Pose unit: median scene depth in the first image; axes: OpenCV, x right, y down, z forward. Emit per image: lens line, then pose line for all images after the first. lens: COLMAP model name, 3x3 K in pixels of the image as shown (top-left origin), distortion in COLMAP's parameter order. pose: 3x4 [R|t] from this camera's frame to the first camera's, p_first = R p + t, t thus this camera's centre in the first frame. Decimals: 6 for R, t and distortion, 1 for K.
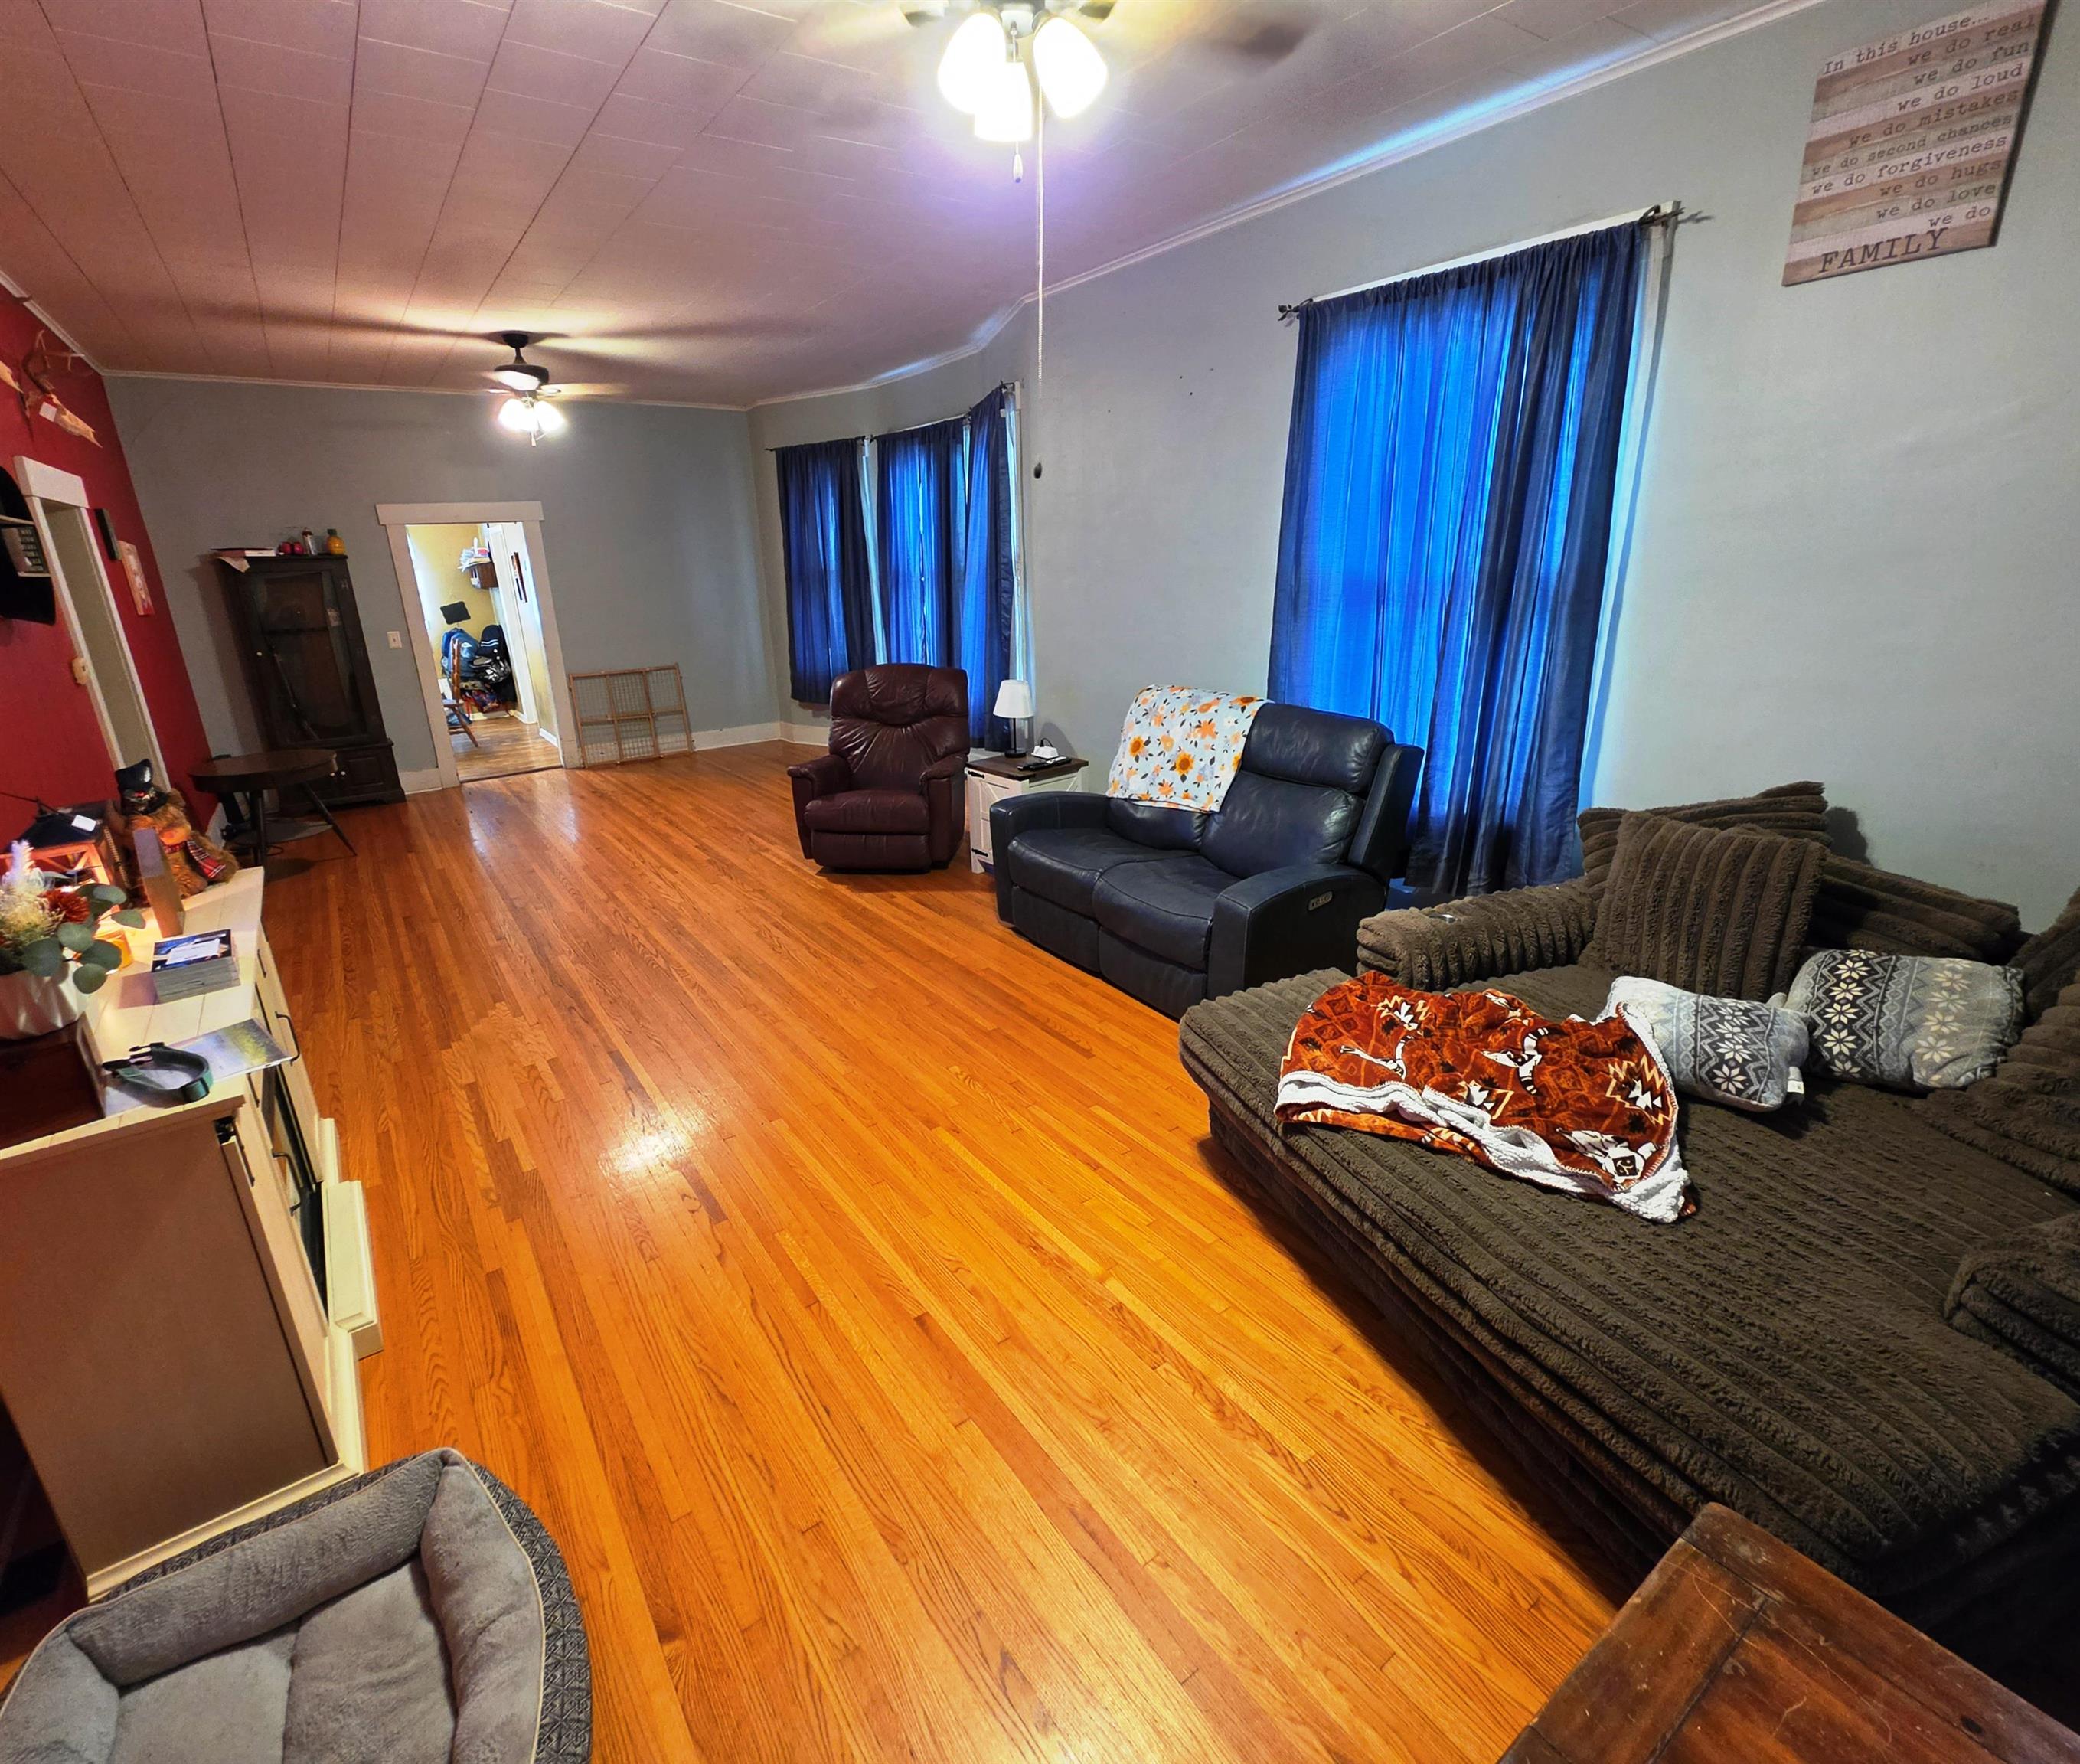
lens RADIAL K [[960.2, 0, 992.7], [0, 960.2, 864.9], [0, 0, 1]] dist [-0.001116, -0.000275]
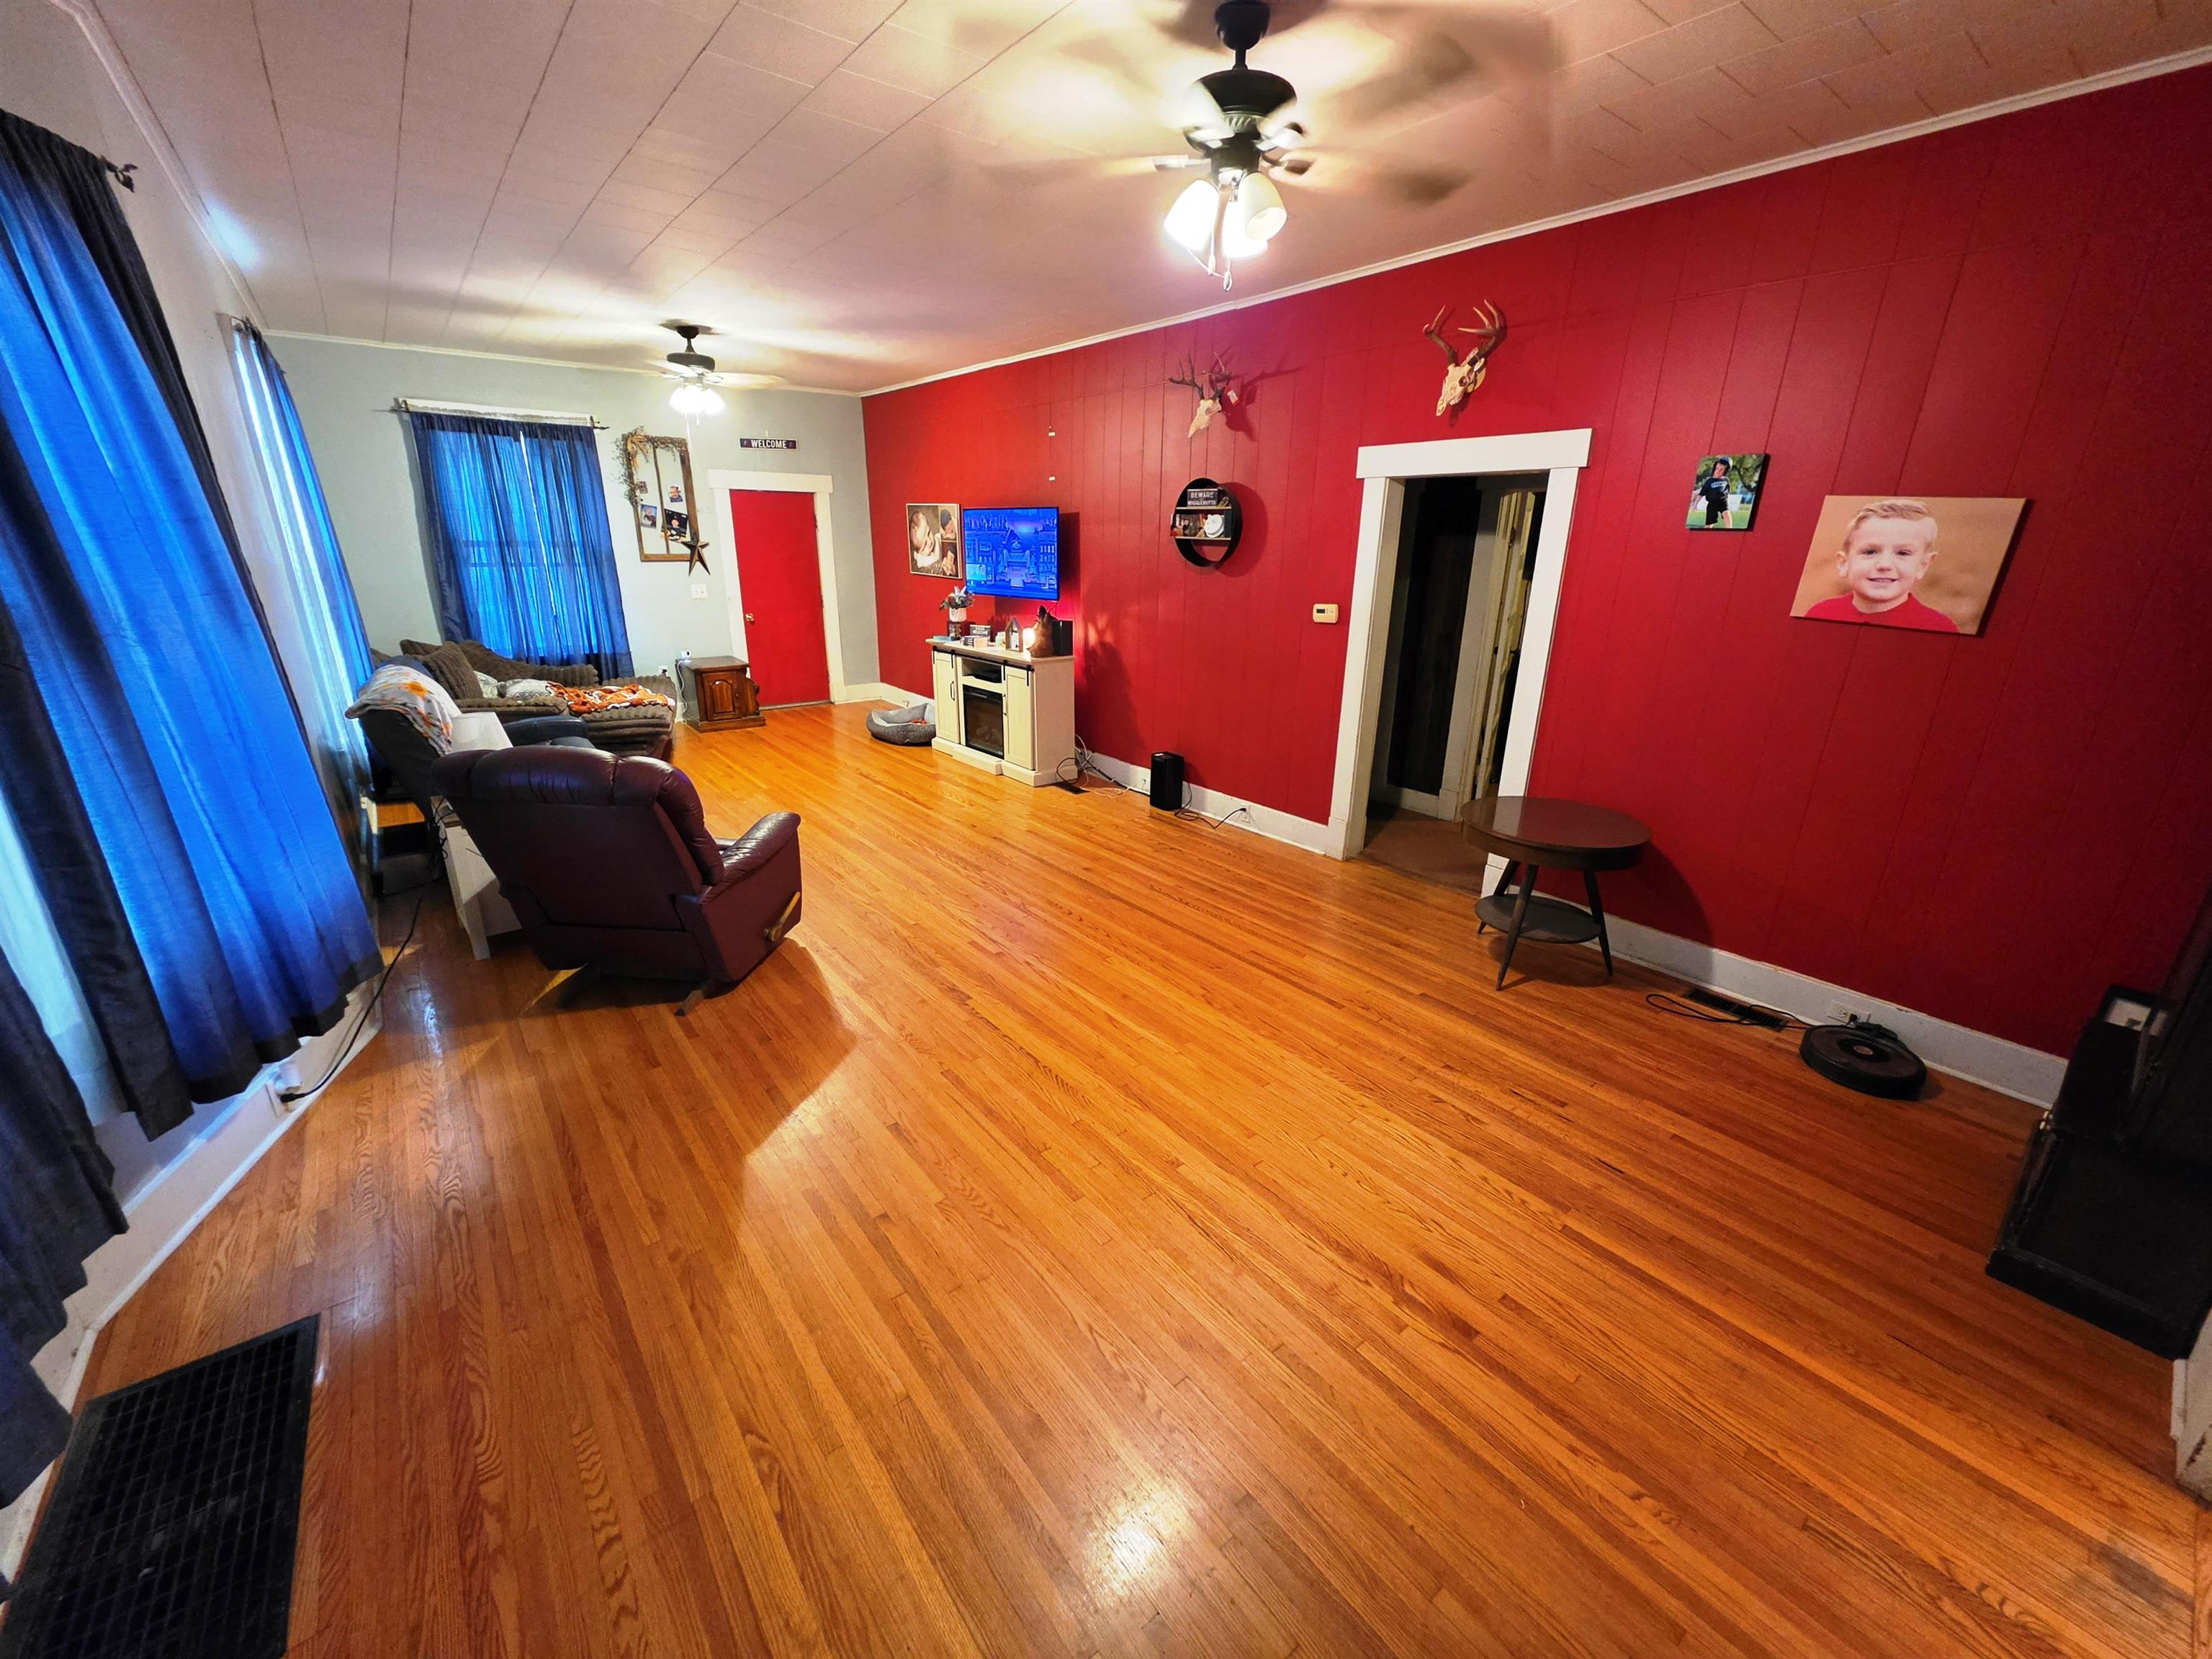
lens RADIAL K [[884.9, 0, 1106.0], [0, 884.9, 829.5], [0, 0, 1]] dist [-0.001746, -0.000203]
pose [[-0.997501, 0.039491, -0.058581, -0.475640], [-0.003534, 0.800258, 0.599646, -0.592718], [0.070560, 0.598354, -0.798119, 1.814139]]
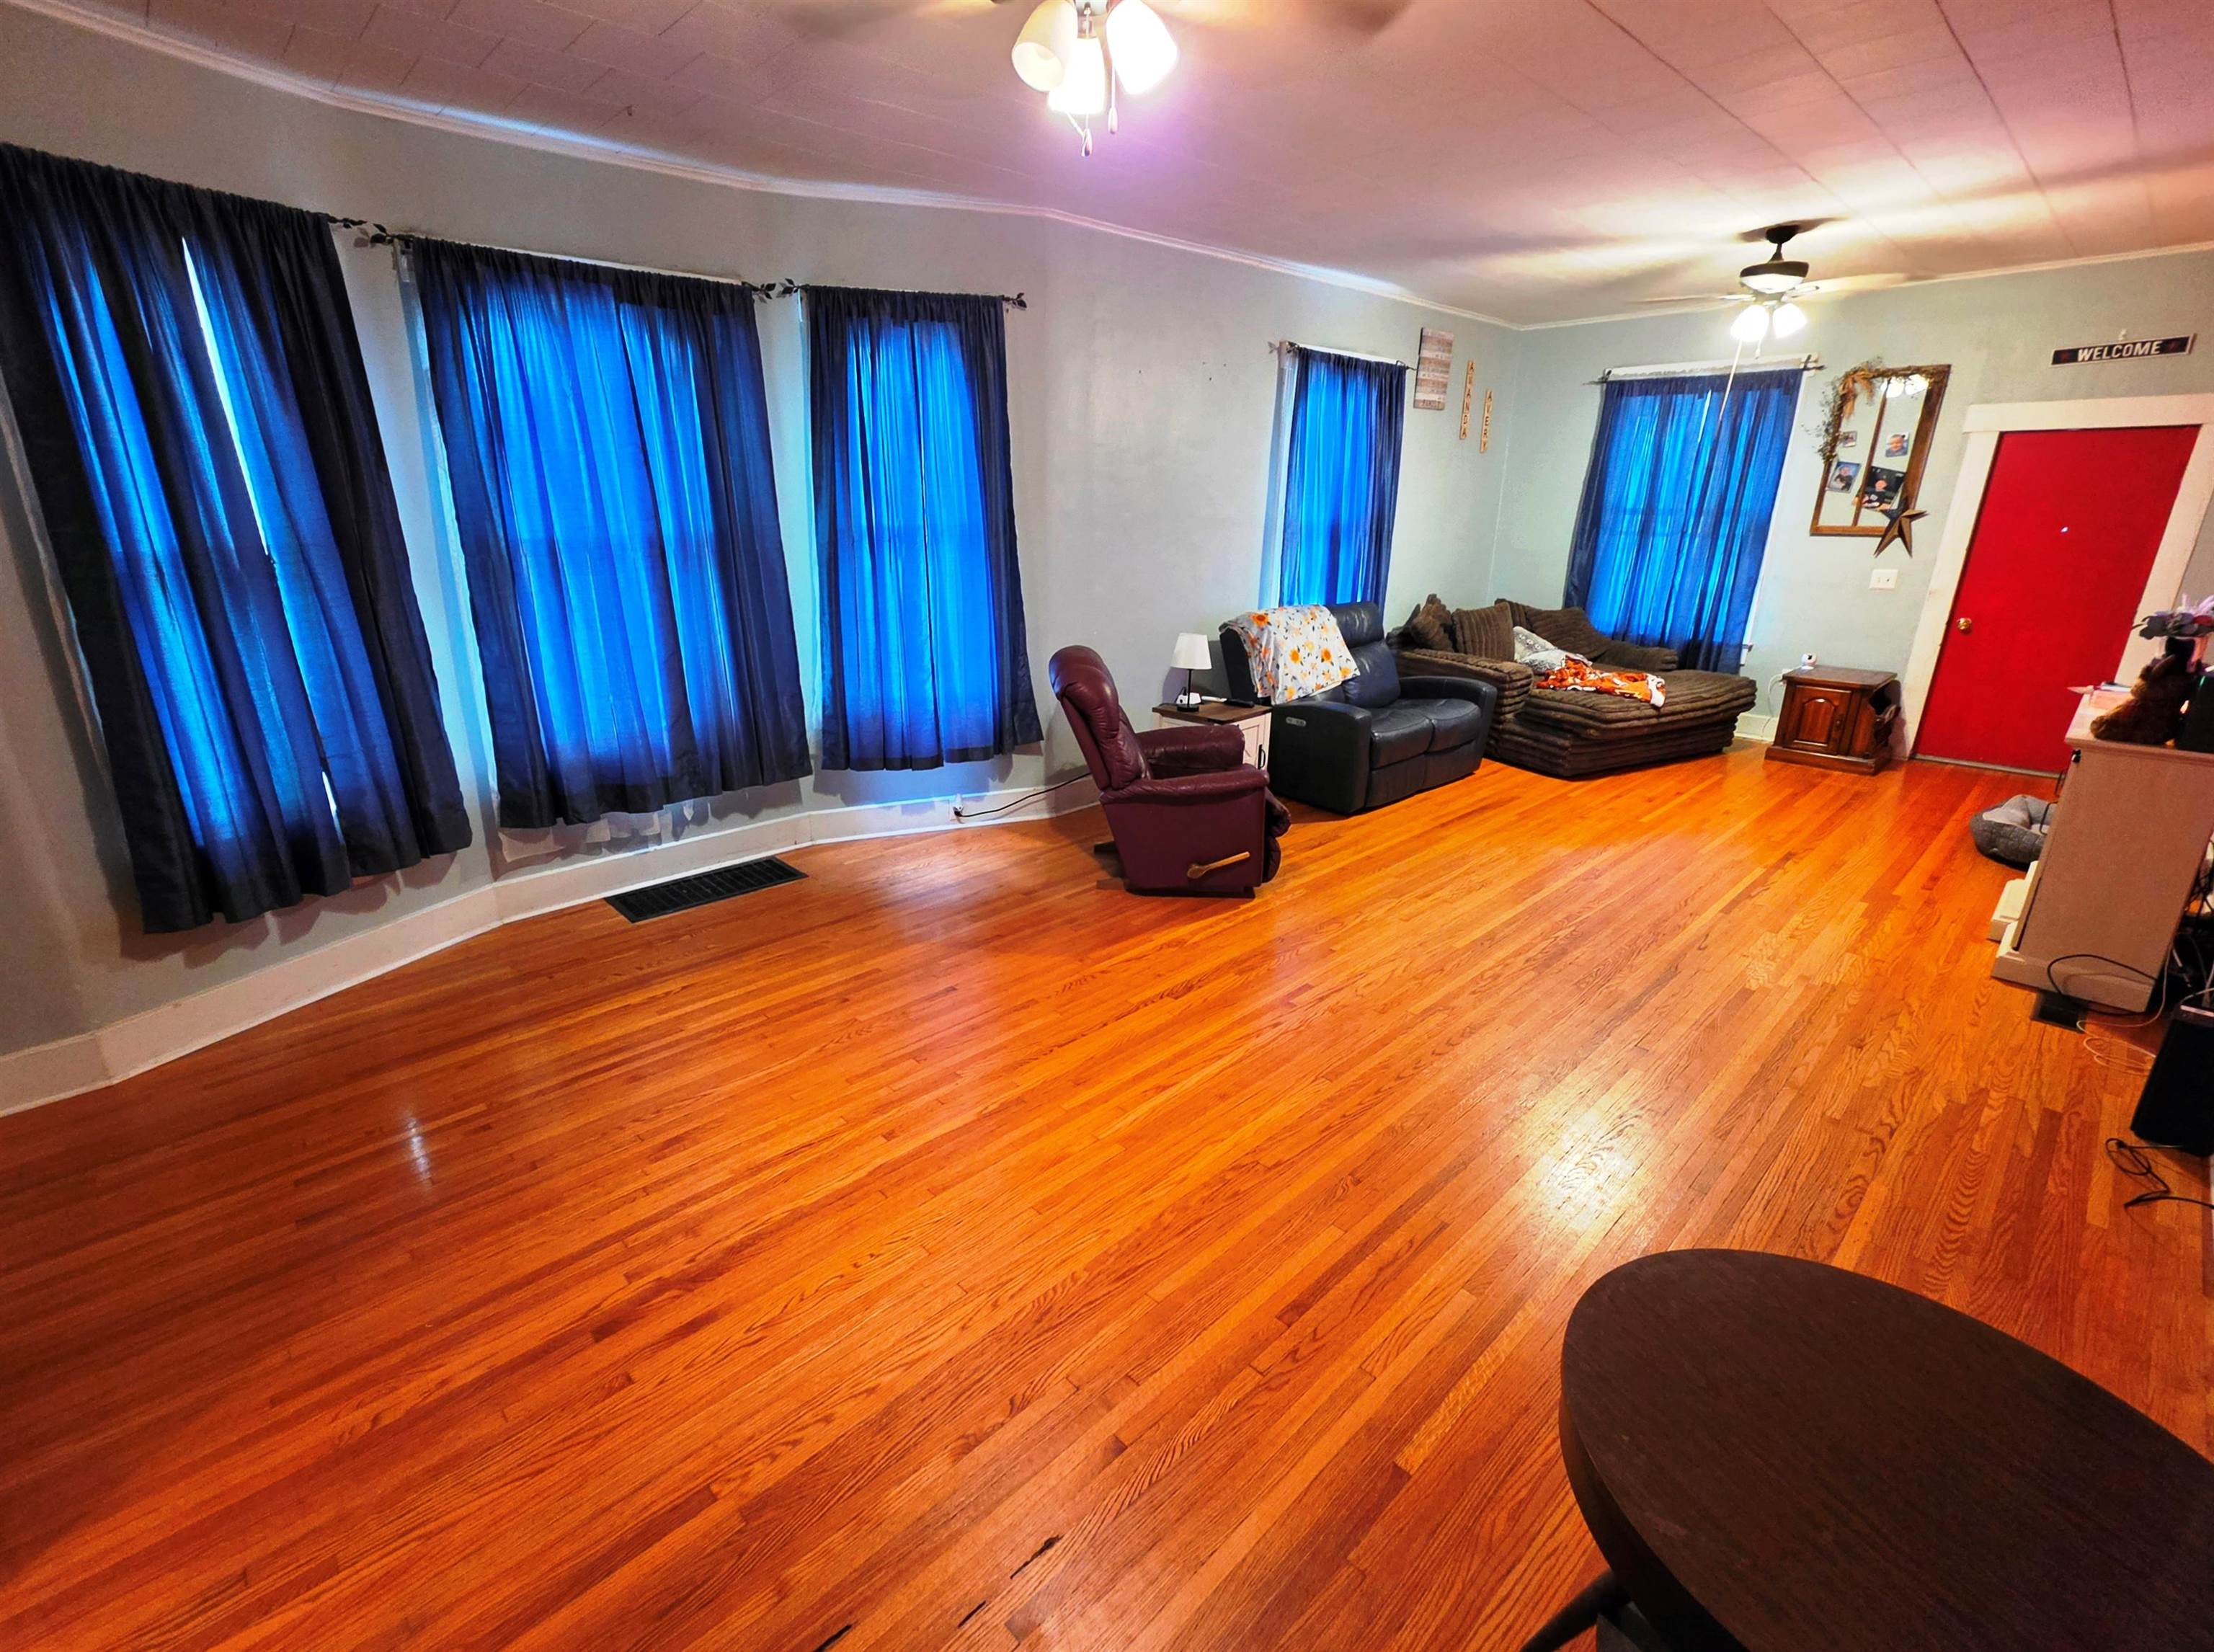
lens RADIAL K [[978.6, 0, 1044.1], [0, 978.6, 825.1], [0, 0, 1]] dist [-0.000475, -0.000654]
pose [[-0.131108, -0.282473, 0.950273, -1.067948], [0.315912, 0.896672, 0.310126, -0.412661], [-0.939686, 0.340863, -0.028324, 1.361259]]
